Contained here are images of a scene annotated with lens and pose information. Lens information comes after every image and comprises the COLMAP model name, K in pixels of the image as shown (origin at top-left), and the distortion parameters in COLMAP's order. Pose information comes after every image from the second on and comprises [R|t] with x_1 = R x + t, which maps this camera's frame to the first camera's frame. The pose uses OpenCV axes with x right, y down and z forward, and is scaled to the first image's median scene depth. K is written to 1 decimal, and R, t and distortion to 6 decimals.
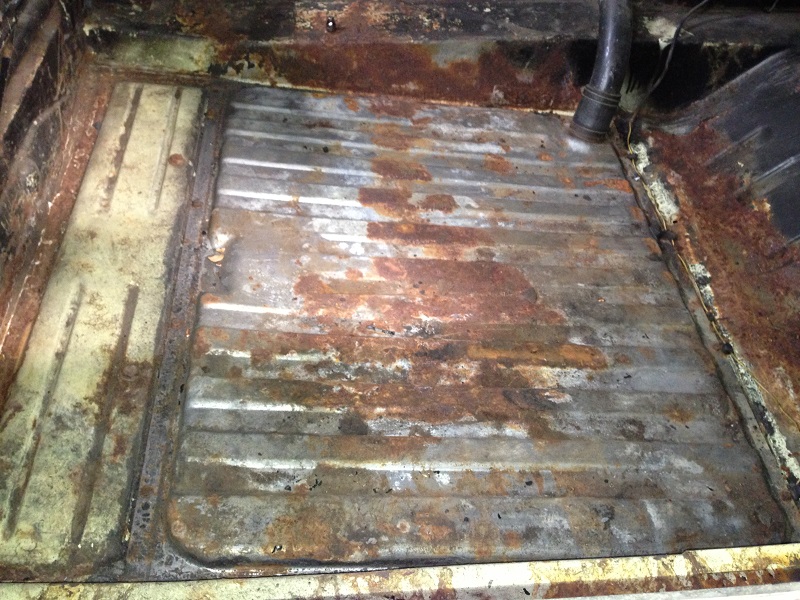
lens RADIAL K [[739.6, 0, 400.0], [0, 739.6, 300.0], [0, 0, 1]] dist [0.108616, -0.183003]
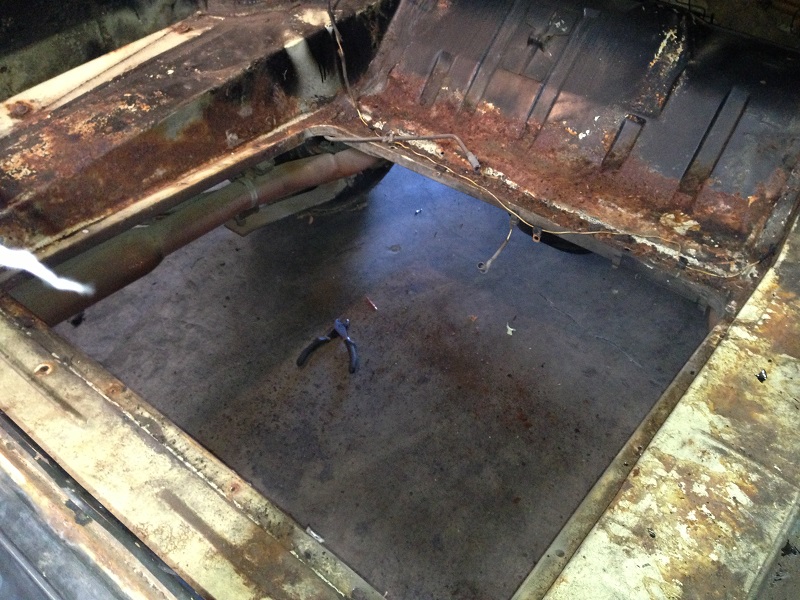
lens RADIAL K [[739.6, 0, 400.0], [0, 739.6, 300.0], [0, 0, 1]] dist [0.108616, -0.183003]
pose [[0.687040, -0.573201, 0.446561, -0.362744], [0.576673, 0.804035, 0.144832, -0.140834], [-0.442069, 0.158014, 0.882953, 0.046597]]
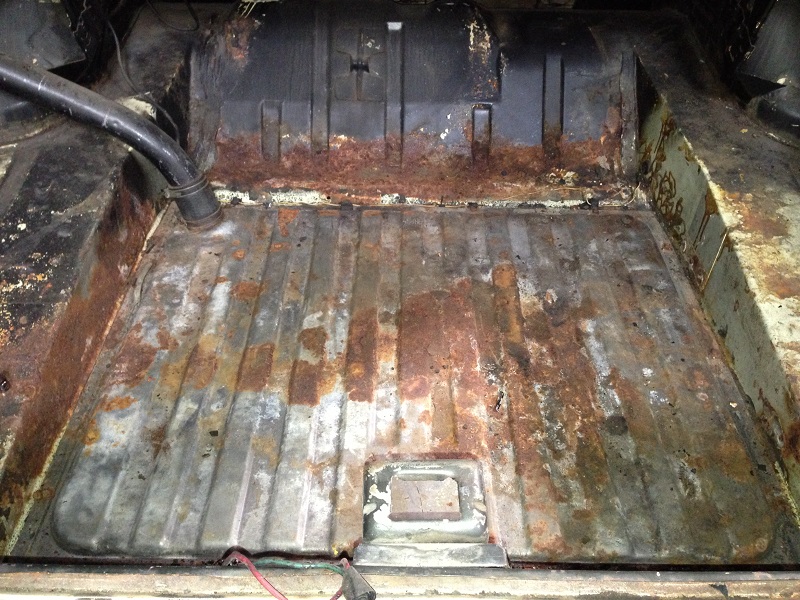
lens RADIAL K [[739.6, 0, 400.0], [0, 739.6, 300.0], [0, 0, 1]] dist [0.108616, -0.183003]
pose [[0.083586, -0.762494, 0.641573, -0.527499], [0.717078, 0.493092, 0.492604, -0.567251], [-0.691962, 0.418883, 0.587984, 0.355314]]
